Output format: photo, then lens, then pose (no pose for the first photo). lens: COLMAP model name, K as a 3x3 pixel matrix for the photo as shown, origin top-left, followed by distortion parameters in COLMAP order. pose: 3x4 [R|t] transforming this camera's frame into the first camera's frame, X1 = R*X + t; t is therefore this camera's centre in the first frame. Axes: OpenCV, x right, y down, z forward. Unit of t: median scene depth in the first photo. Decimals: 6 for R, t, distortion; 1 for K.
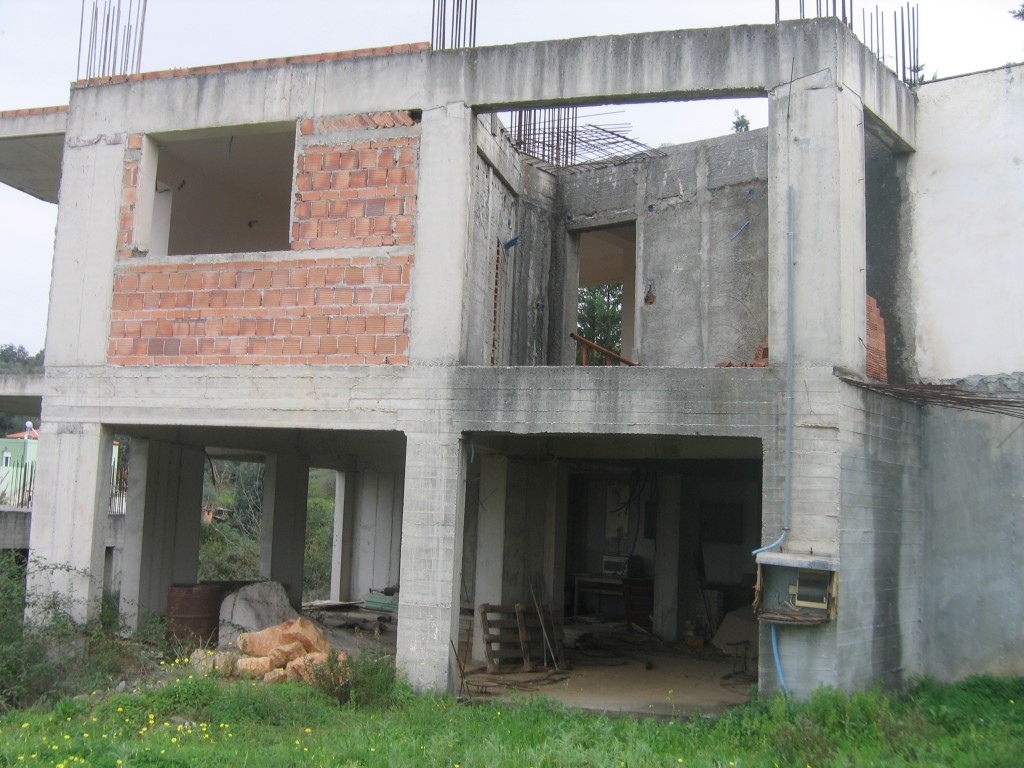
lens RADIAL K [[1121.0, 0, 481.4], [0, 1121.0, 369.9], [0, 0, 1]] dist [-0.148819, 0.158701]
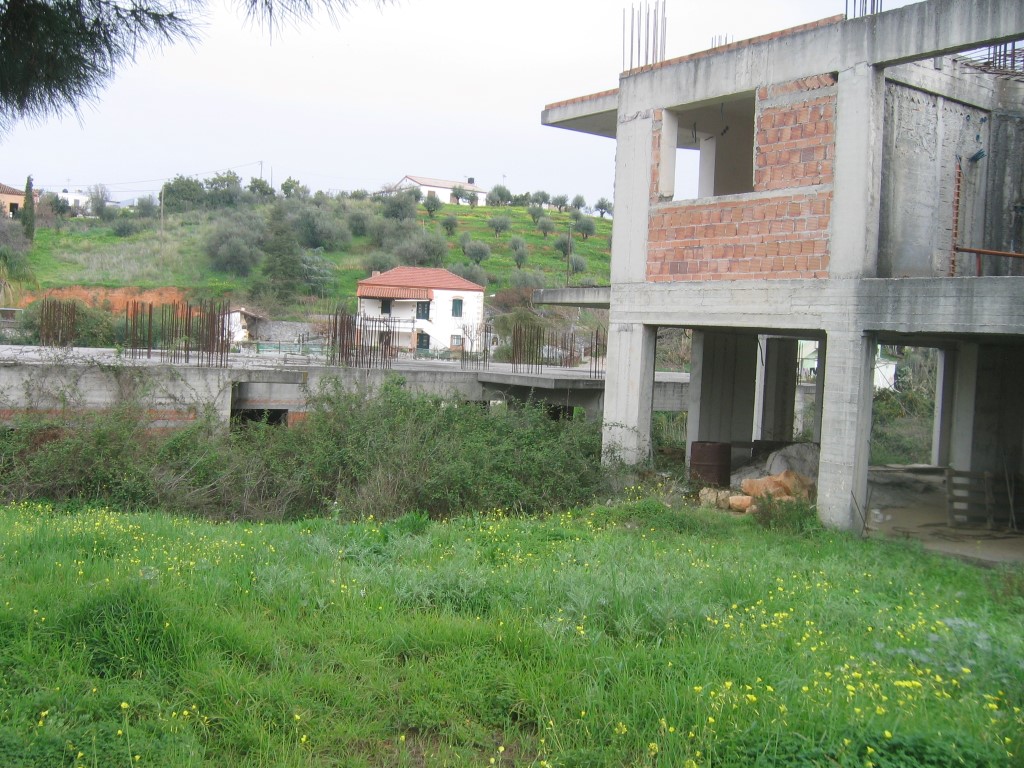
lens RADIAL K [[1121.0, 0, 481.4], [0, 1121.0, 369.9], [0, 0, 1]] dist [-0.148819, 0.158701]
pose [[0.765424, 0.013819, -0.643378, 0.426107], [0.065372, 0.992928, 0.099100, -0.049423], [0.640197, -0.117912, 0.759107, -0.221785]]
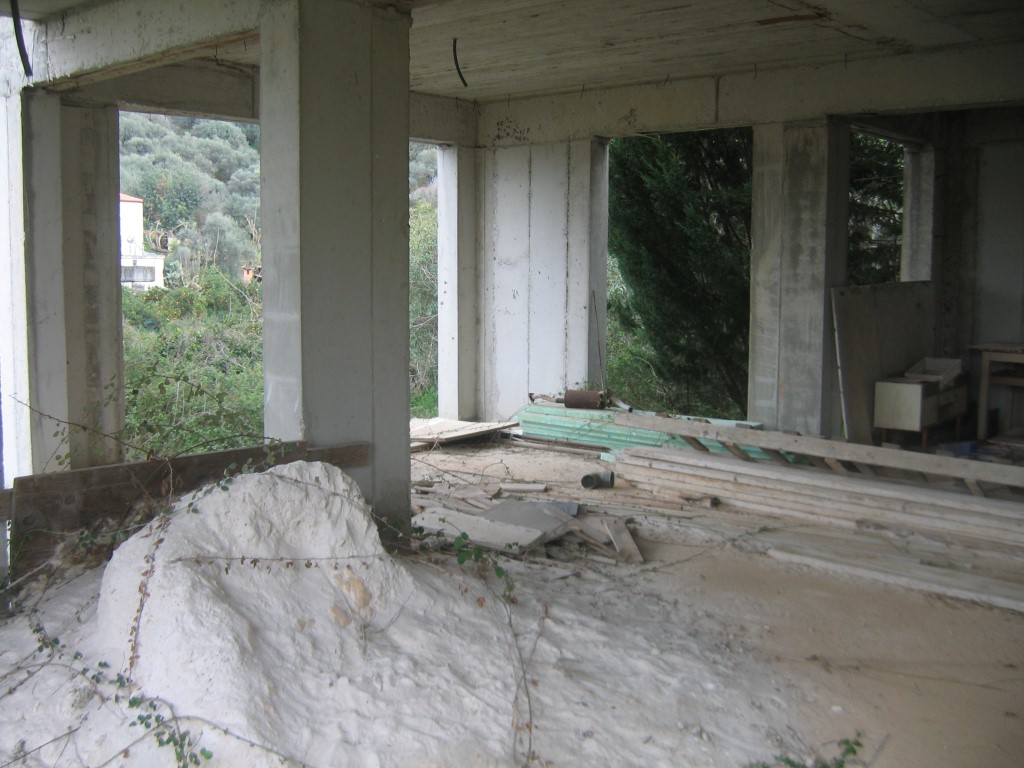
lens RADIAL K [[1121.0, 0, 481.4], [0, 1121.0, 369.9], [0, 0, 1]] dist [-0.148819, 0.158701]
pose [[0.998432, -0.035765, -0.043065, -0.179140], [0.044397, 0.974487, 0.220011, 0.151781], [0.034098, -0.221578, 0.974546, 0.990508]]
